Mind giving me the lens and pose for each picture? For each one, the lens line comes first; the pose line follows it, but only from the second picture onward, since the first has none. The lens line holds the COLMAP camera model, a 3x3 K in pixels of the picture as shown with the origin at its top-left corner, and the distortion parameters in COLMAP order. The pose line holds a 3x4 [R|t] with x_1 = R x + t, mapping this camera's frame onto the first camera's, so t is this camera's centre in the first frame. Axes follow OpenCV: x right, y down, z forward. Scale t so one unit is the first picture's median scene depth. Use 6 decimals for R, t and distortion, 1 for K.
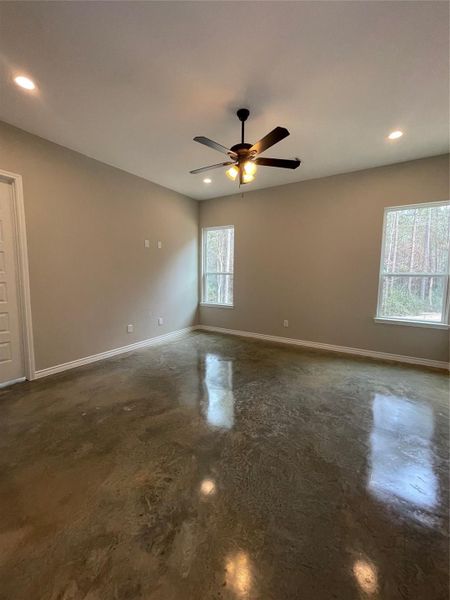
lens RADIAL K [[242.5, 0, 225.0], [0, 242.5, 300.0], [0, 0, 1]] dist [0.017939, 0.000006]
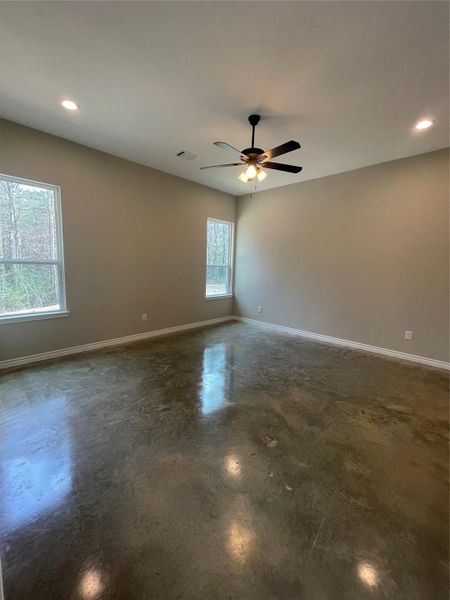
lens RADIAL K [[242.3, 0, 225.0], [0, 242.3, 300.0], [0, 0, 1]] dist [0.000081, 0.000290]
pose [[0.197934, -0.136660, 0.970642, -1.100364], [0.082581, 0.989038, 0.122410, -0.111541], [-0.976730, 0.055927, 0.207050, 0.949496]]
